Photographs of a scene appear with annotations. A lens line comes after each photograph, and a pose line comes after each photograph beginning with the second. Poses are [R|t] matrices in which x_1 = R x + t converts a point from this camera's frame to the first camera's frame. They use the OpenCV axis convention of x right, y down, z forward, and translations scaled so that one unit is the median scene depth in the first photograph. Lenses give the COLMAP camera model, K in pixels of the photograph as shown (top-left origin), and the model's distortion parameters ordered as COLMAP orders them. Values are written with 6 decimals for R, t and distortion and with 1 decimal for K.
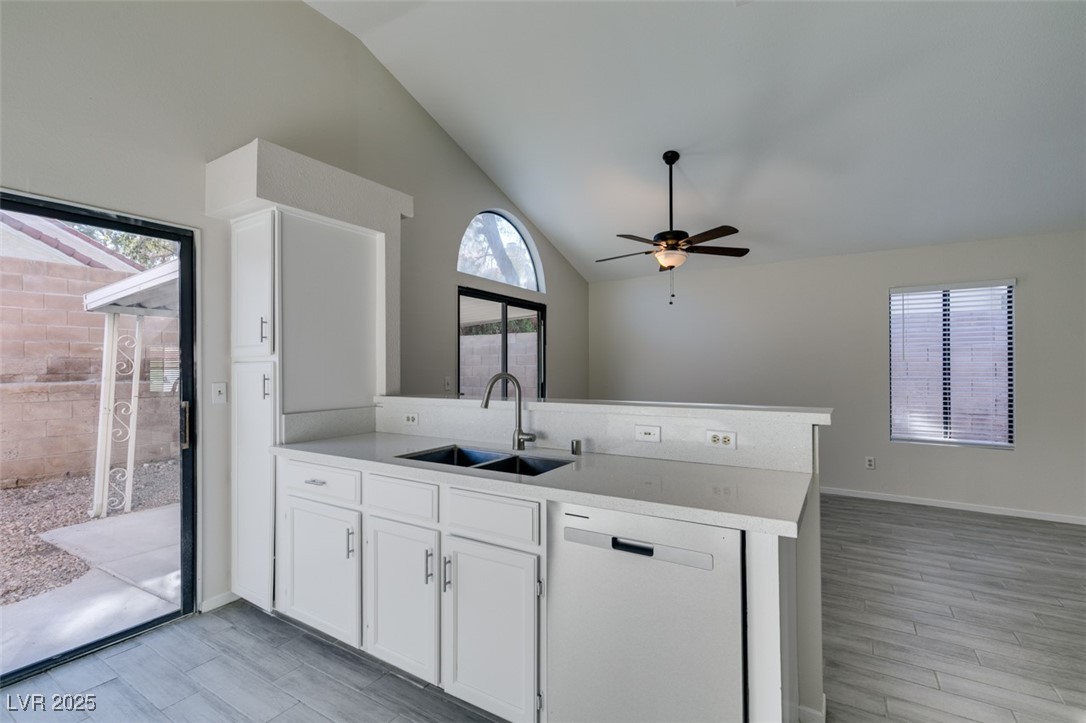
lens RADIAL K [[486.0, 0, 542.3], [0, 486.0, 365.8], [0, 0, 1]] dist [0.008669, -0.002601]
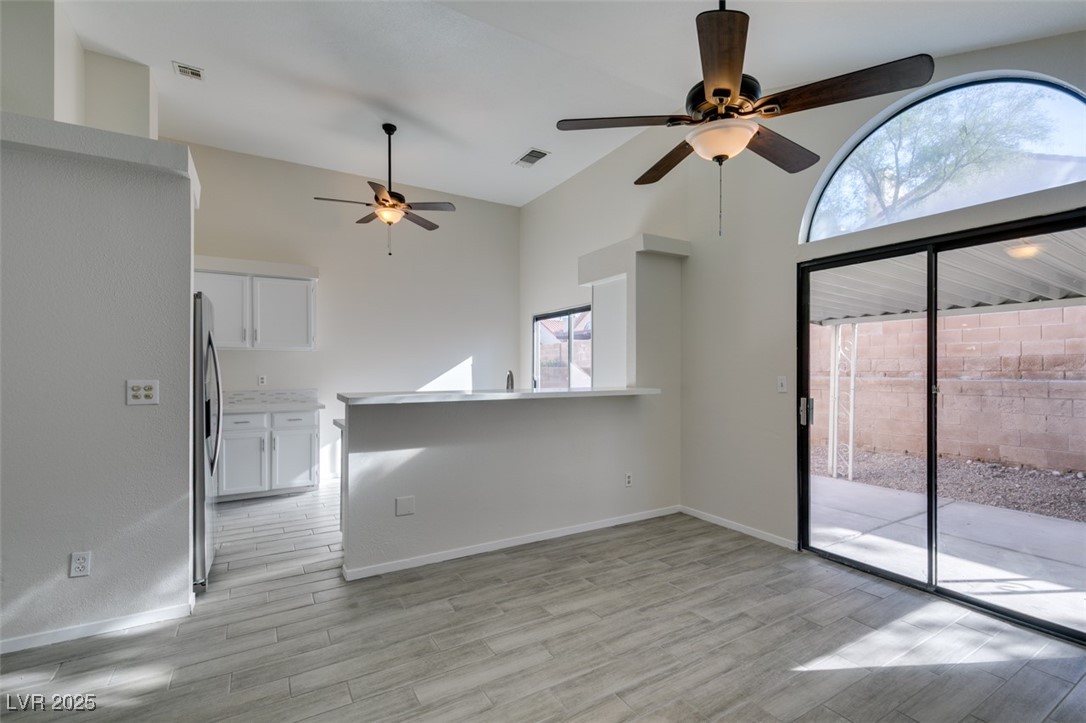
lens RADIAL K [[486.0, 0, 540.4], [0, 486.0, 369.9], [0, 0, 1]] dist [0.008669, -0.002601]
pose [[-0.460119, 0.004886, -0.887844, 1.079232], [0.008447, 0.999964, 0.001126, 0.008325], [0.887817, -0.006982, -0.460144, 1.461062]]
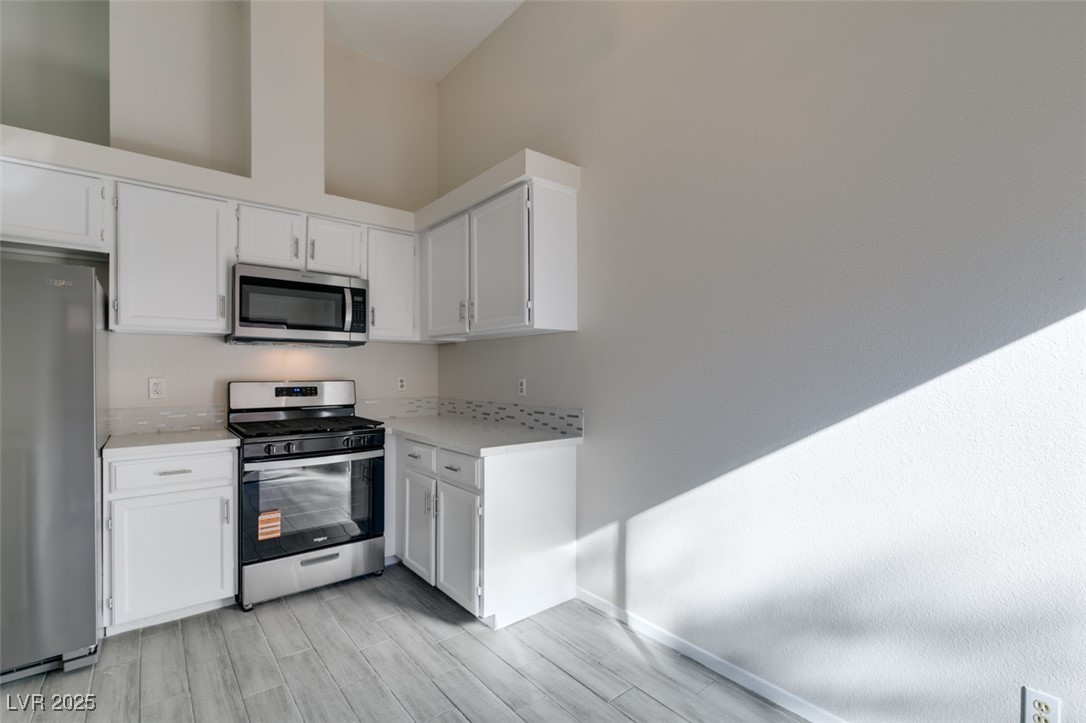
lens RADIAL K [[486.0, 0, 536.5], [0, 486.0, 368.2], [0, 0, 1]] dist [0.008669, -0.002601]
pose [[-0.944319, 0.006916, 0.328958, -0.462770], [0.004105, 0.999949, -0.009238, 0.009189], [-0.329005, -0.007374, -0.944299, 0.675571]]
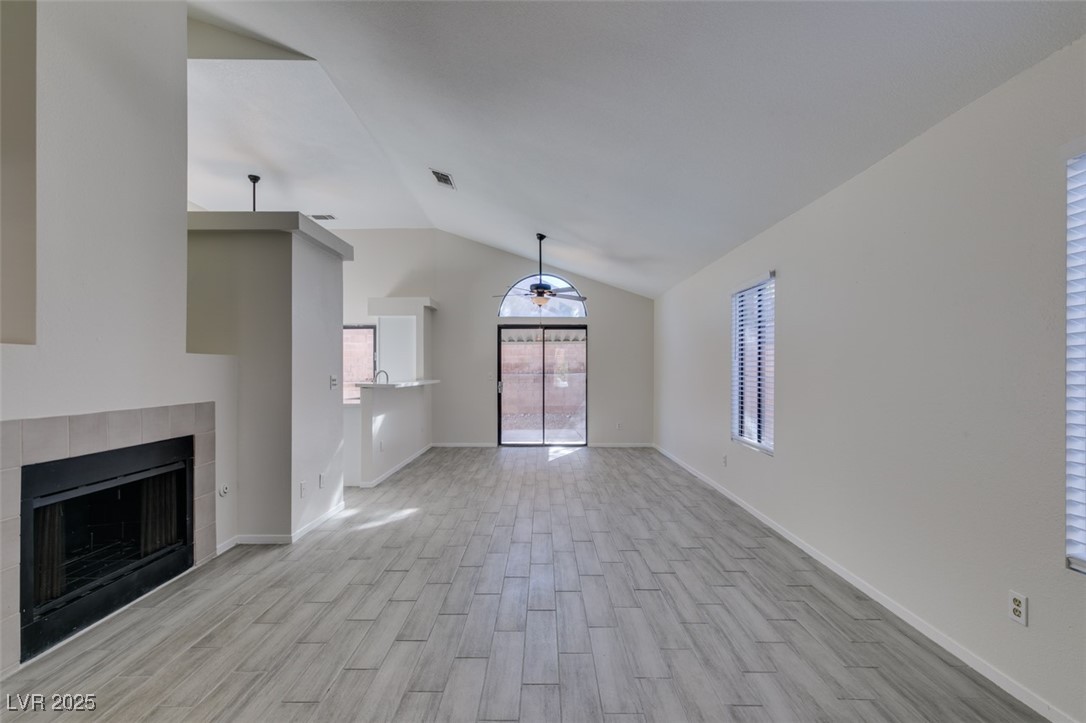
lens RADIAL K [[486.0, 0, 539.3], [0, 486.0, 370.0], [0, 0, 1]] dist [0.008669, -0.002601]
pose [[0.526561, 0.002386, -0.850134, 2.235281], [0.005600, 0.999965, 0.006275, -0.000695], [0.850119, -0.008065, 0.526529, 0.208560]]
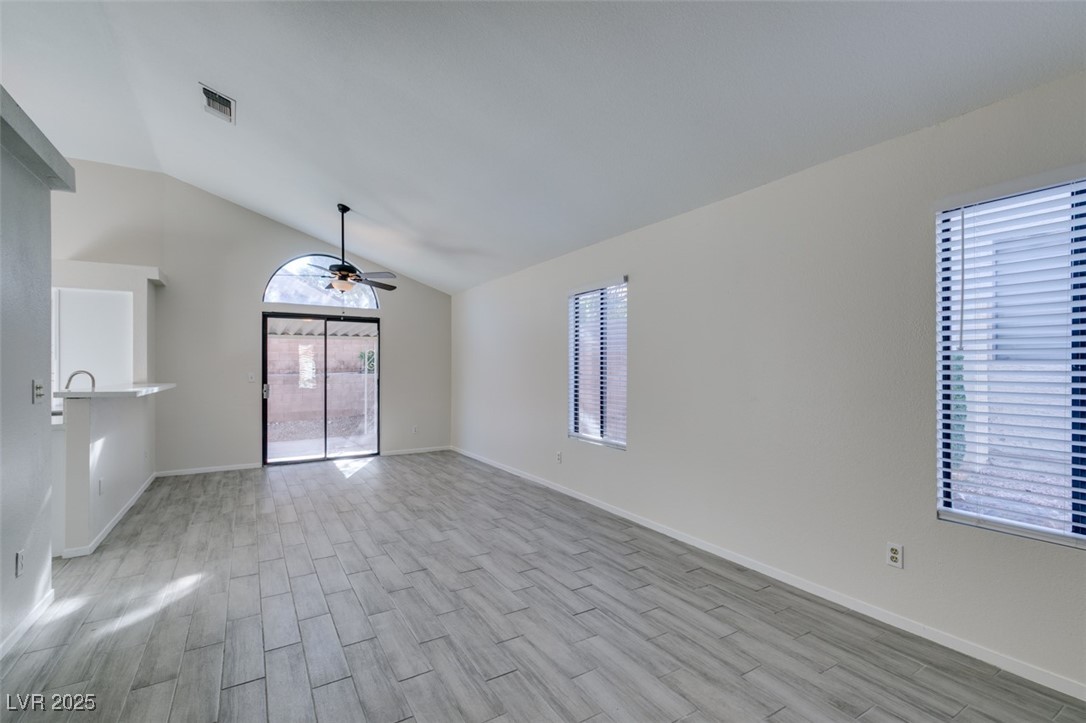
lens RADIAL K [[486.0, 0, 541.1], [0, 486.0, 365.5], [0, 0, 1]] dist [0.008669, -0.002601]
pose [[0.893123, -0.001685, -0.449809, 1.848747], [0.003341, 0.999990, 0.002887, -0.003352], [0.449800, -0.004082, 0.893120, 0.078108]]
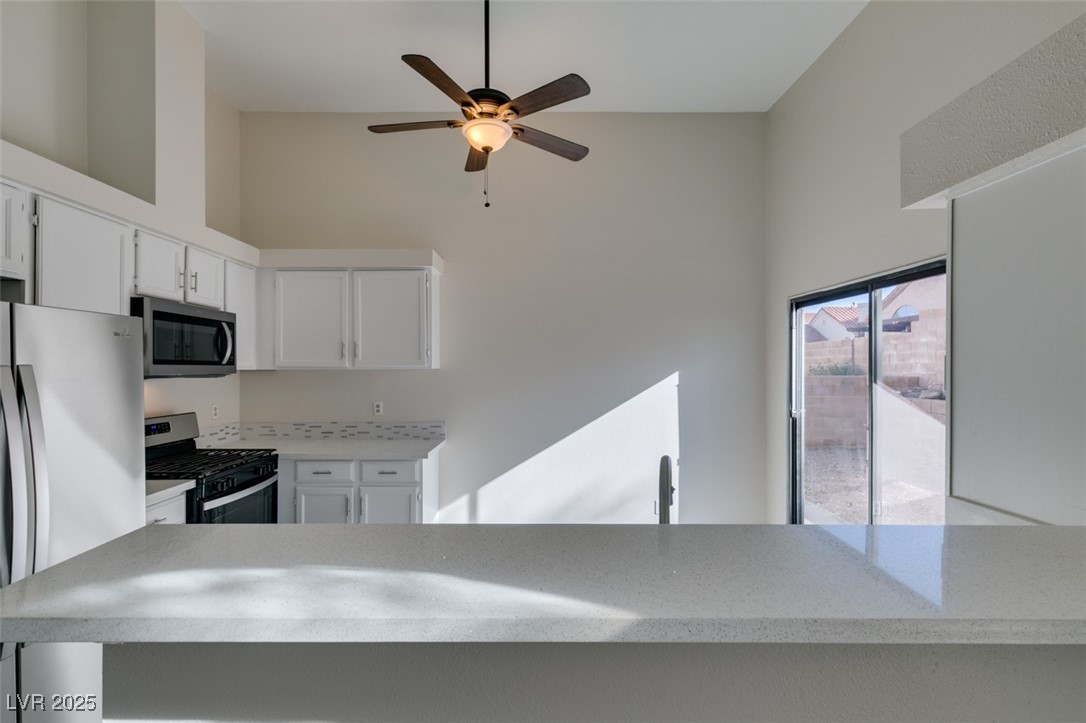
lens RADIAL K [[486.0, 0, 531.2], [0, 486.0, 364.6], [0, 0, 1]] dist [0.008669, -0.002601]
pose [[-0.852203, 0.002968, -0.523202, 0.278360], [0.006716, 0.999964, -0.005267, -0.074519], [0.523168, -0.008002, -0.852192, 1.093499]]
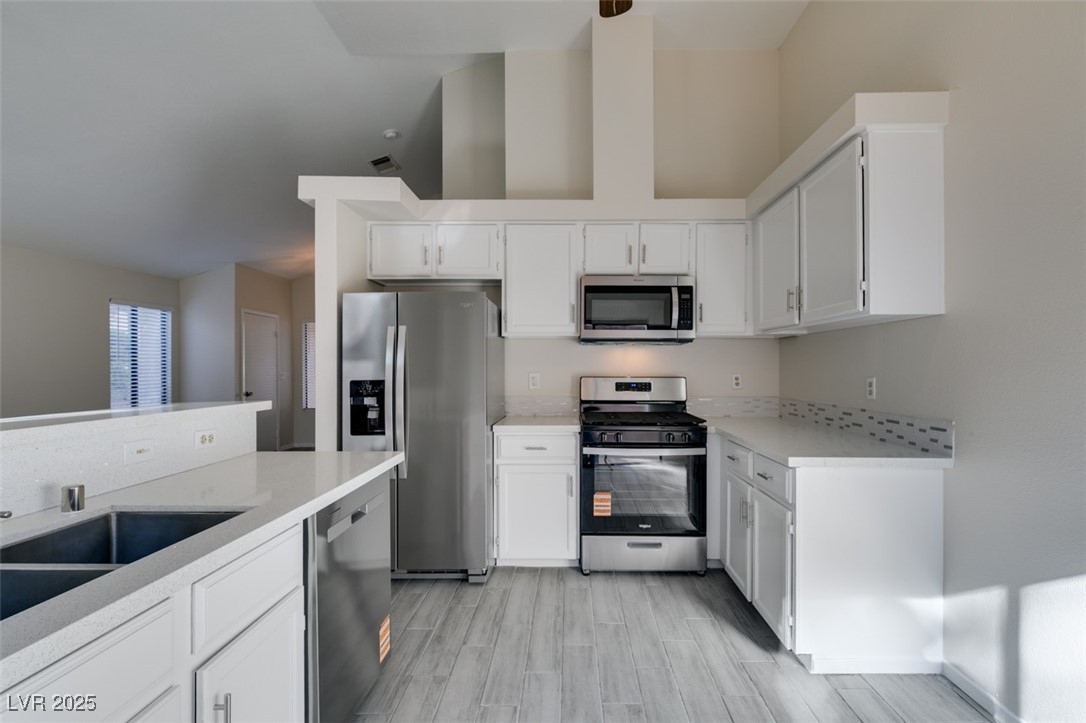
lens RADIAL K [[506.1, 0, 570.1], [0, 506.1, 365.0], [0, 0, 1]] dist [0.010388, -0.001474]
pose [[-0.528017, 0.008044, 0.849196, -0.563166], [-0.001128, 0.999948, -0.010173, 0.009174], [-0.849233, -0.006330, -0.527980, 0.602247]]
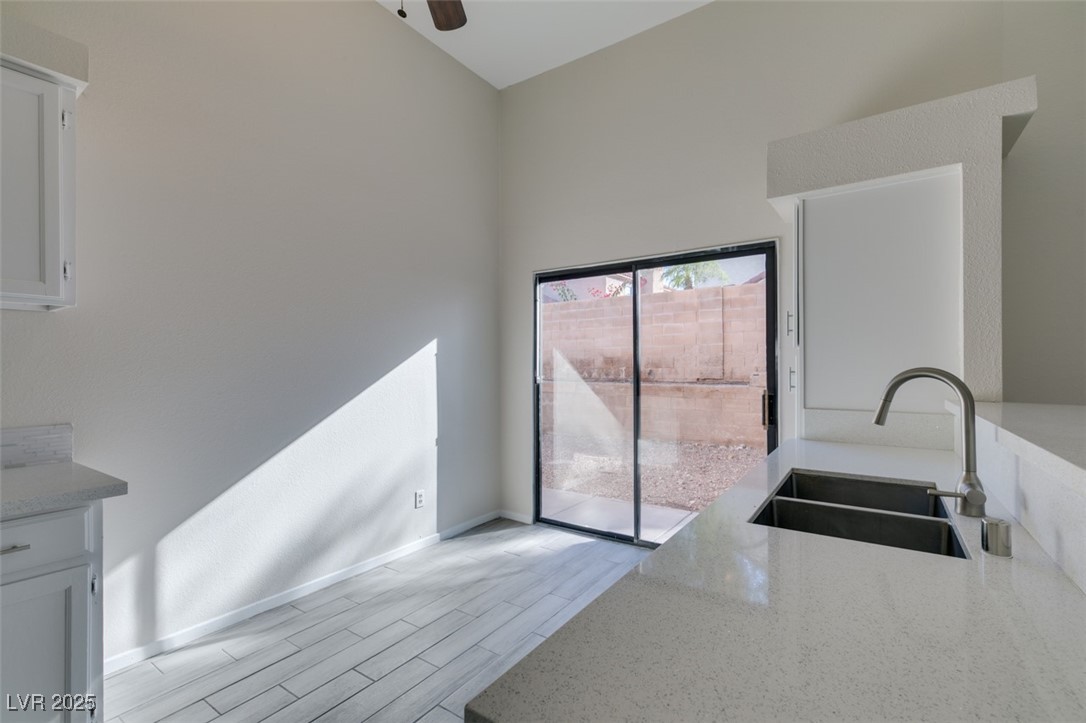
lens RADIAL K [[486.0, 0, 542.6], [0, 486.0, 362.8], [0, 0, 1]] dist [0.008669, -0.002601]
pose [[-0.045875, -0.000445, -0.998947, 0.396397], [0.009413, 0.999955, -0.000877, 0.003993], [0.998903, -0.009443, -0.045869, 0.449506]]
